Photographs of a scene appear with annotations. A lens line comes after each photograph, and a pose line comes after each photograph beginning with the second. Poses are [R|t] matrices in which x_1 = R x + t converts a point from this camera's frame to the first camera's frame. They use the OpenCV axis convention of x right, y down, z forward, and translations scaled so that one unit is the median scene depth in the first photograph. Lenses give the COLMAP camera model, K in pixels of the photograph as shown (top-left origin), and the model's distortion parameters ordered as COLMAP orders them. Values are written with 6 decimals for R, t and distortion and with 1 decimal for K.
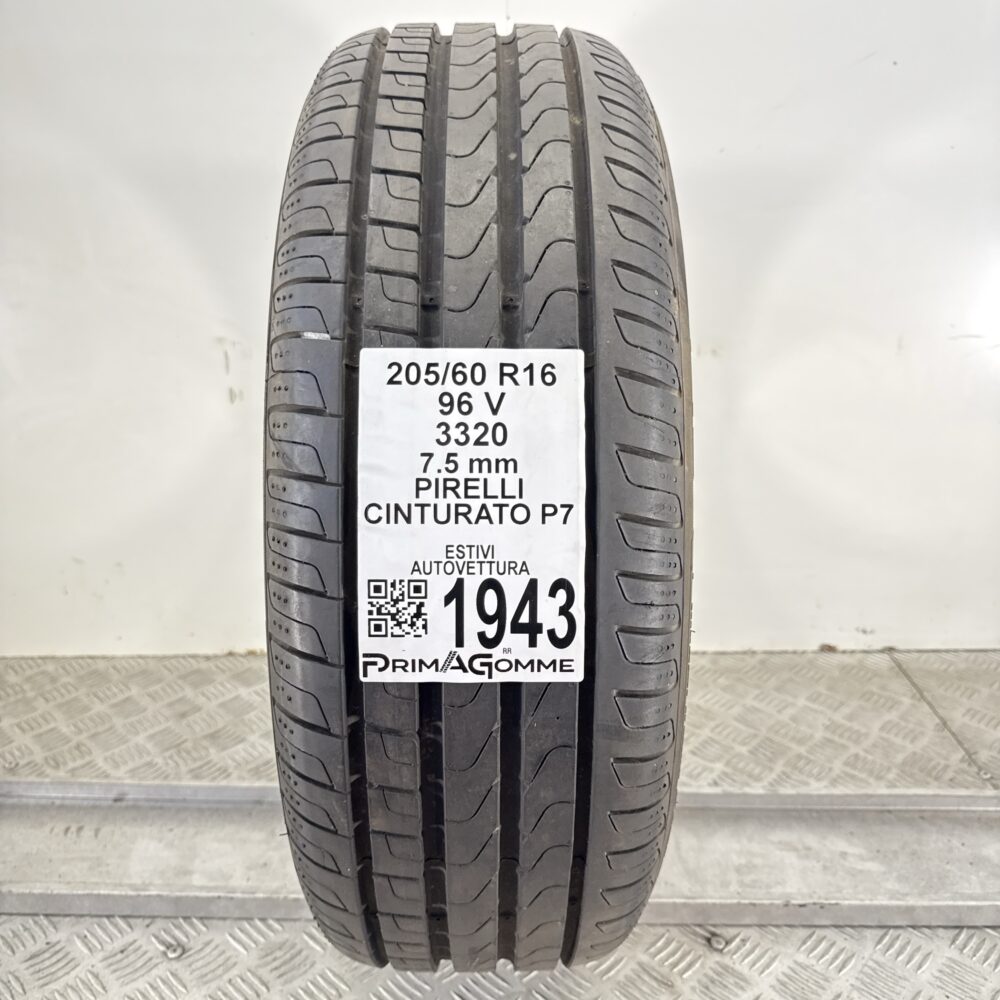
lens RADIAL K [[1190.2, 0, 500.6], [0, 1190.2, 504.2], [0, 0, 1]] dist [0.025911, 0.000000]
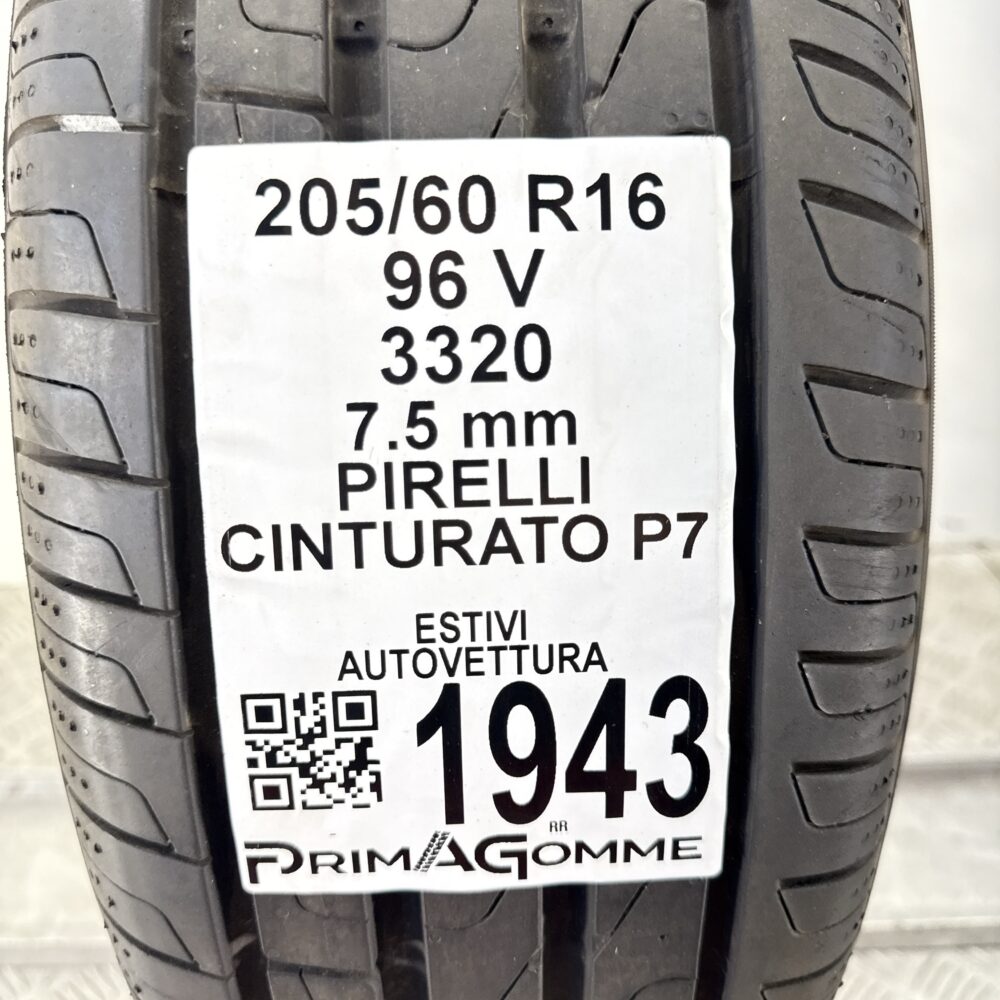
lens RADIAL K [[1033.7, 0, 497.9], [0, 1033.7, 504.4], [0, 0, 1]] dist [-0.017502, 0.000000]
pose [[0.999481, -0.029737, 0.012388, -0.019098], [0.027207, 0.985126, 0.169669, -0.067435], [-0.017249, -0.169244, 0.985423, 0.629181]]
